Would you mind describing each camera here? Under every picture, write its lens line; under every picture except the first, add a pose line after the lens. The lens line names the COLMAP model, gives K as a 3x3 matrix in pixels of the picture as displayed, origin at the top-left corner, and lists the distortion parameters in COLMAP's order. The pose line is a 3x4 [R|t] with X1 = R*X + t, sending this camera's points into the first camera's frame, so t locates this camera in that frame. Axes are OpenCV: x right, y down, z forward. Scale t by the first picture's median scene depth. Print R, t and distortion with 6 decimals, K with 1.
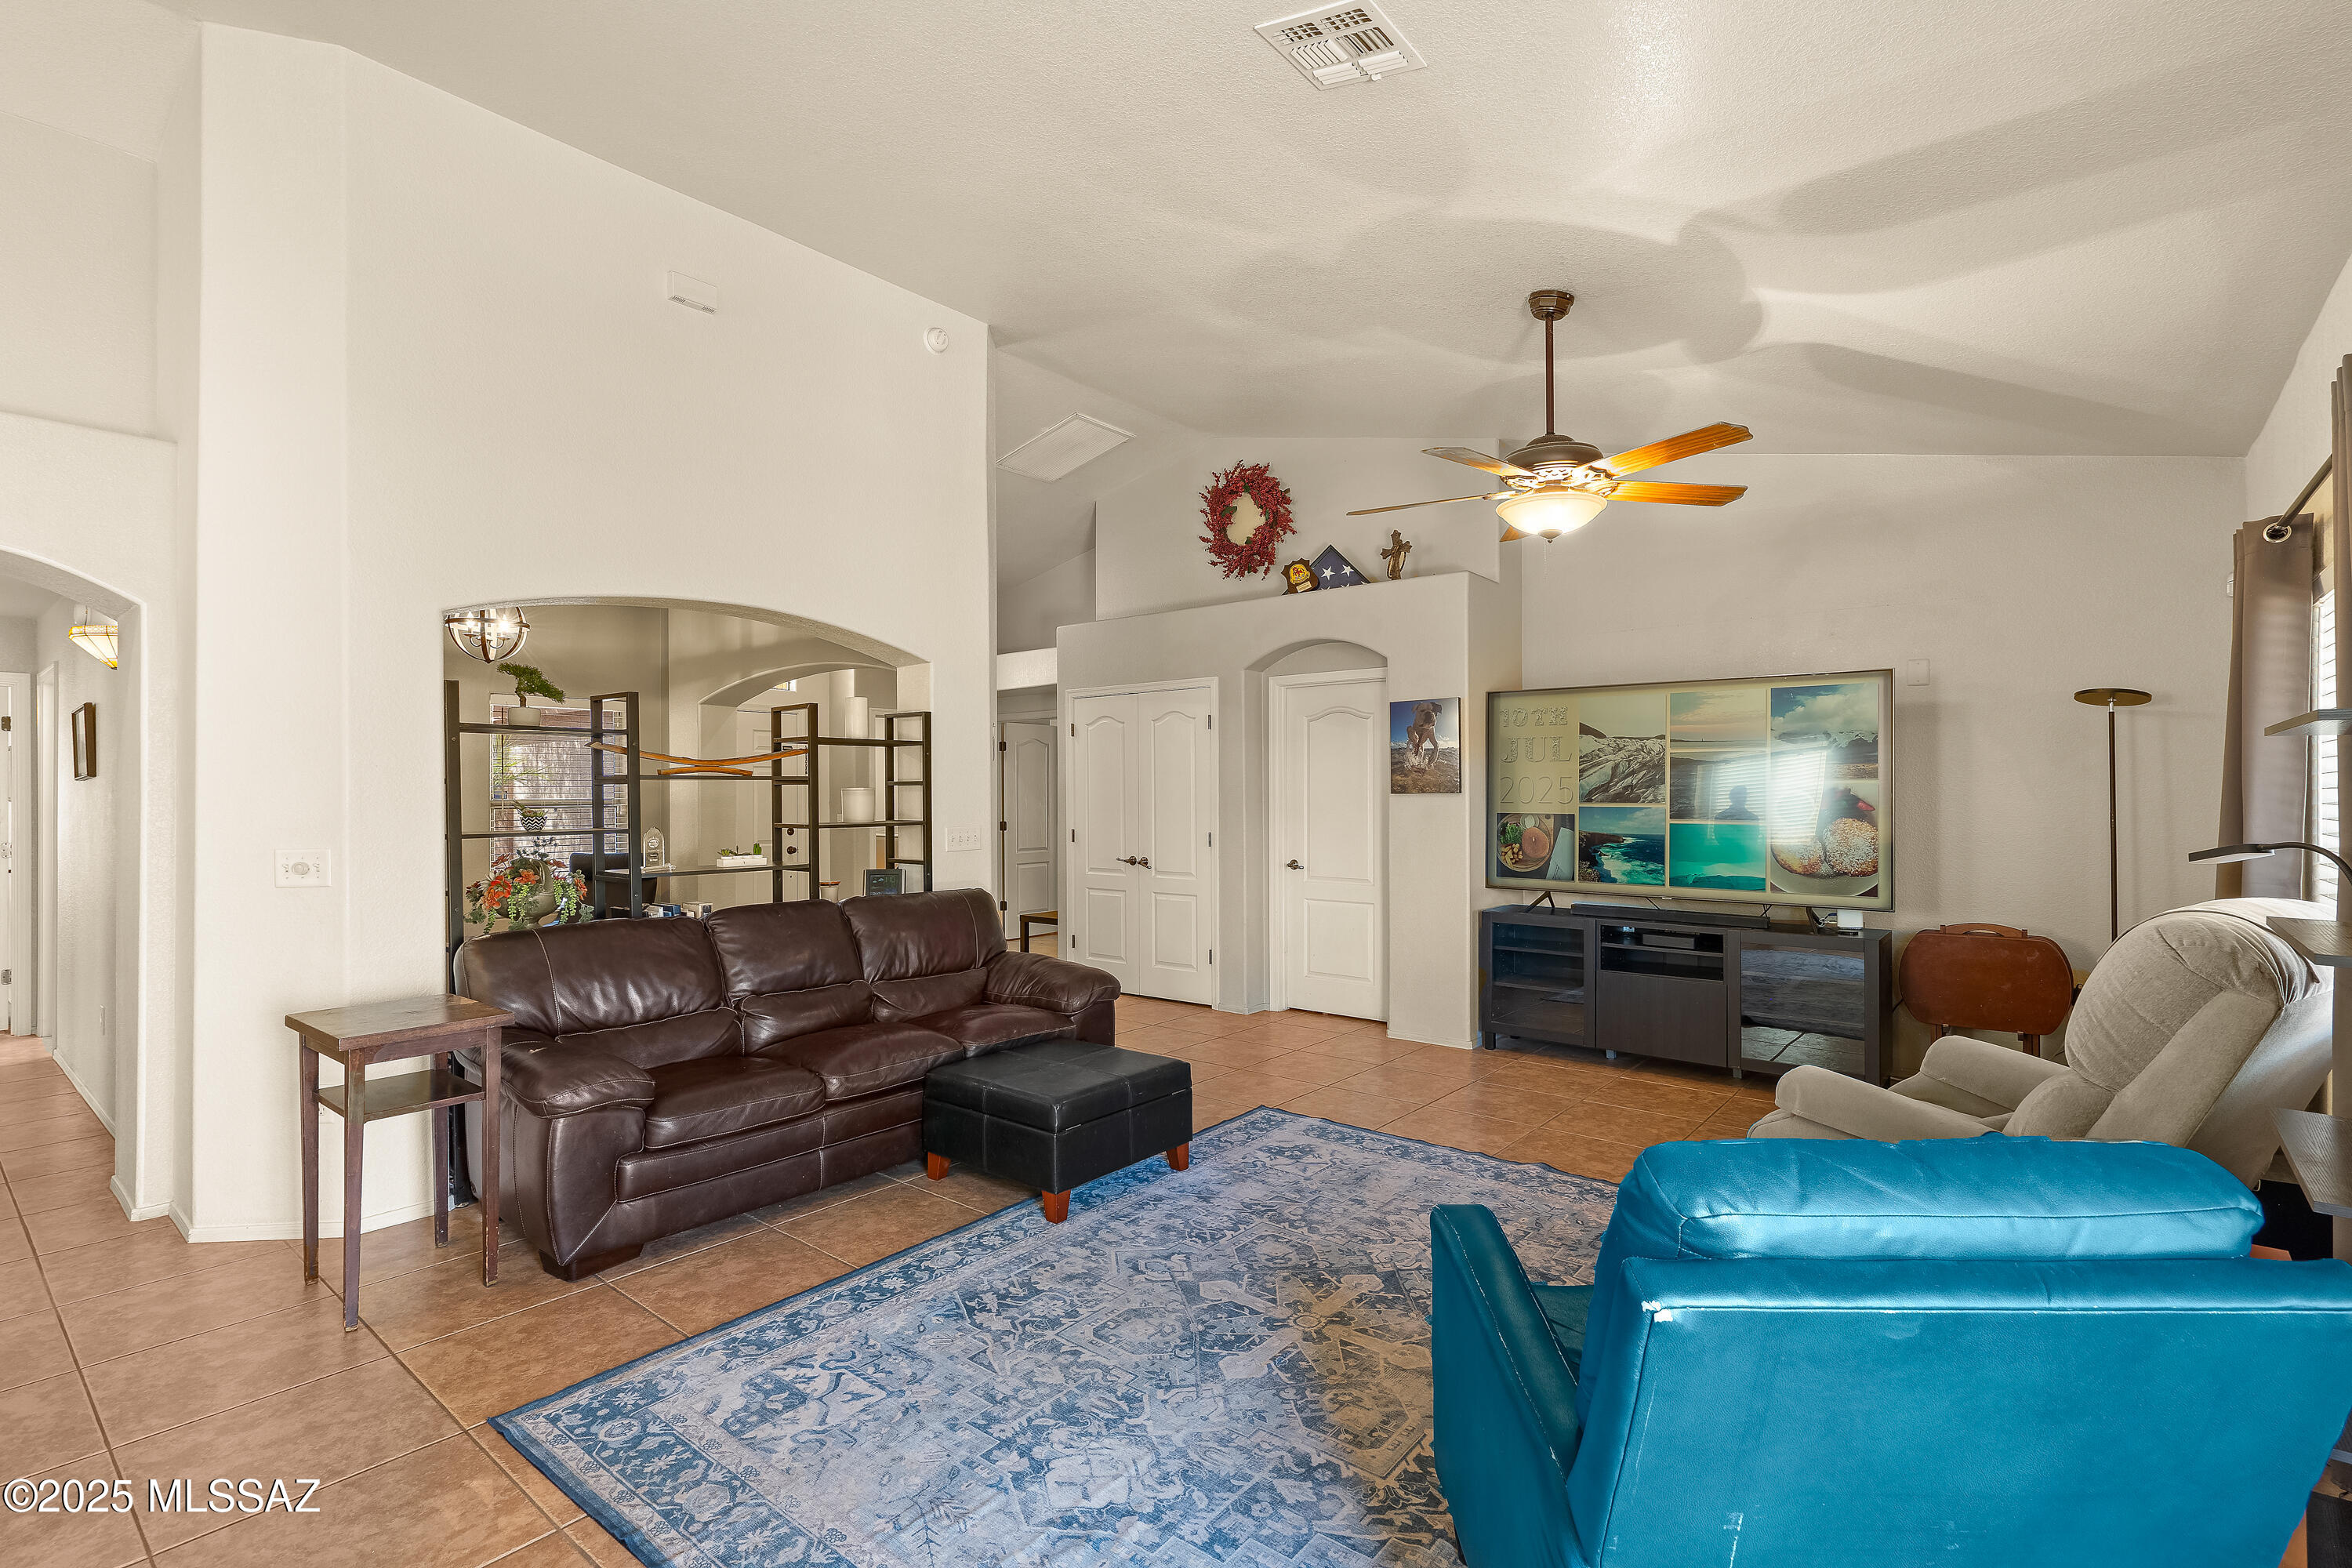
lens RADIAL K [[1094.1, 0, 1171.5], [0, 1094.1, 773.6], [0, 0, 1]] dist [-0.007246, 0.004032]
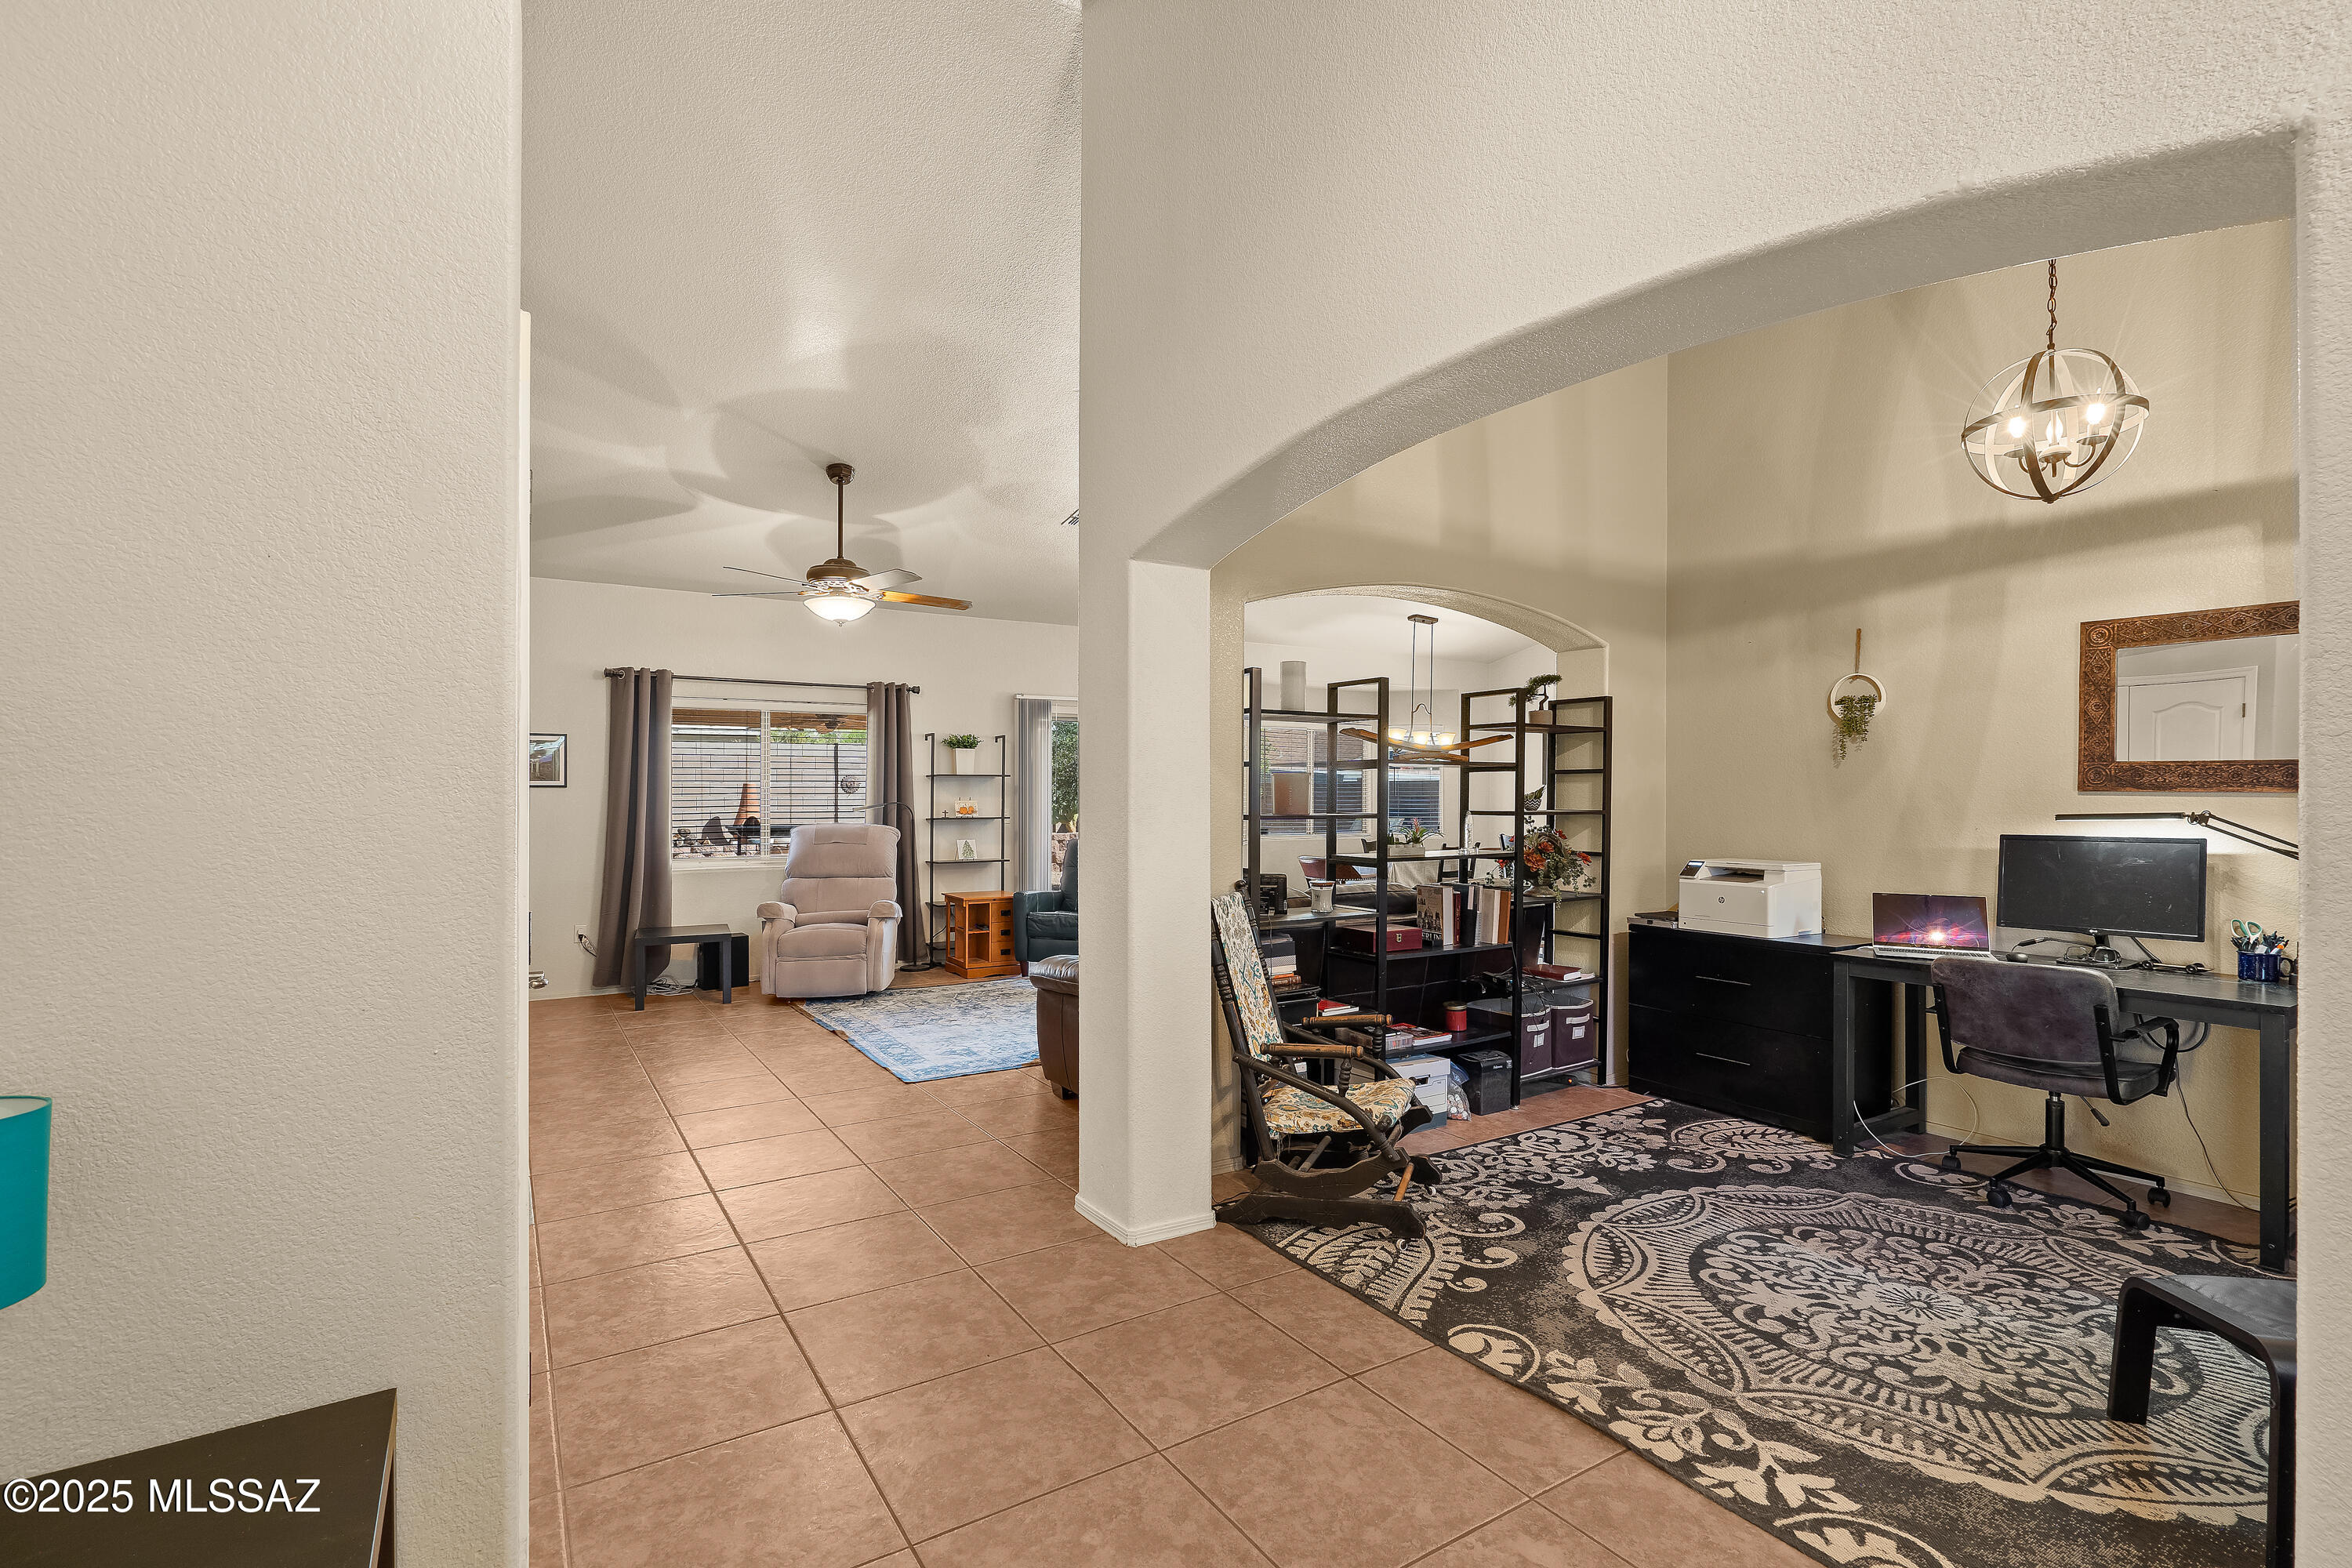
lens RADIAL K [[1094.1, 0, 1176.8], [0, 1094.1, 768.6], [0, 0, 1]] dist [-0.007246, 0.004032]
pose [[-0.951467, 0.011744, 0.307527, -0.619827], [-0.001643, 0.999064, -0.043234, 0.063135], [-0.307747, -0.041640, -0.950557, 2.451391]]
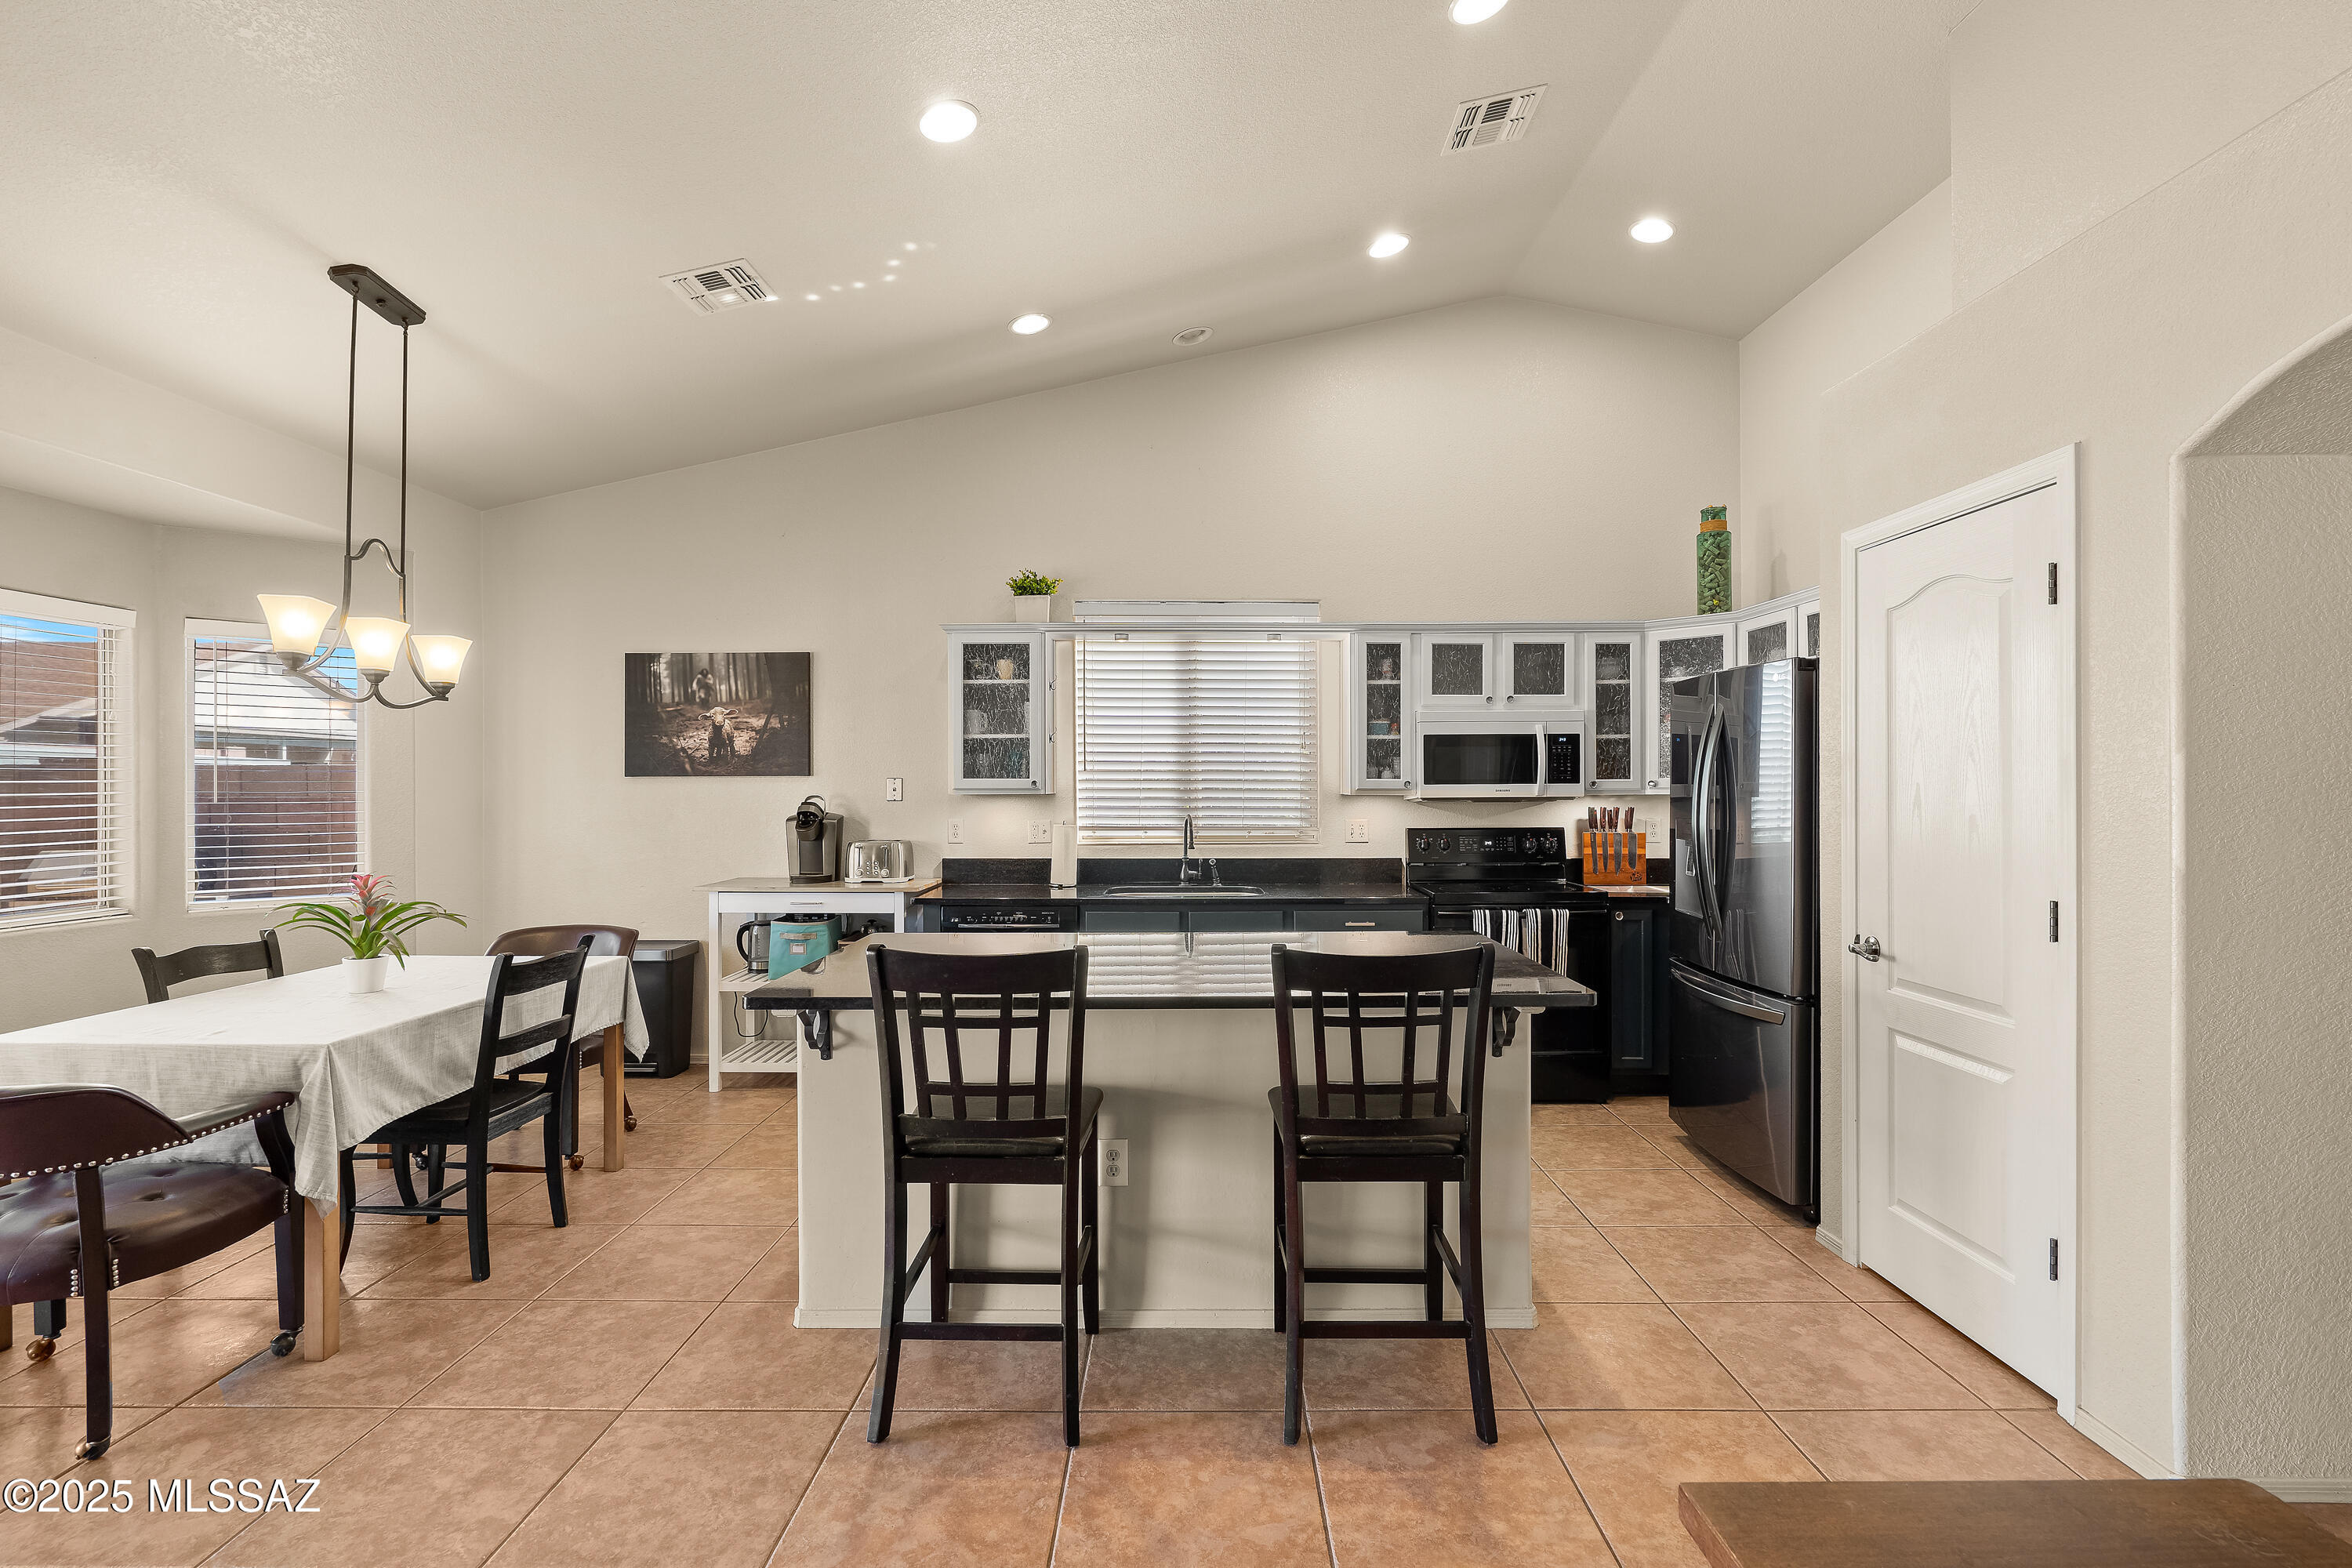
lens RADIAL K [[1094.1, 0, 1178.2], [0, 1094.1, 783.4], [0, 0, 1]] dist [-0.007246, 0.004032]
pose [[-0.776233, 0.003375, -0.630437, -0.313922], [0.016196, 0.999762, -0.014589, 0.017215], [0.630238, -0.021535, -0.776103, 0.868338]]
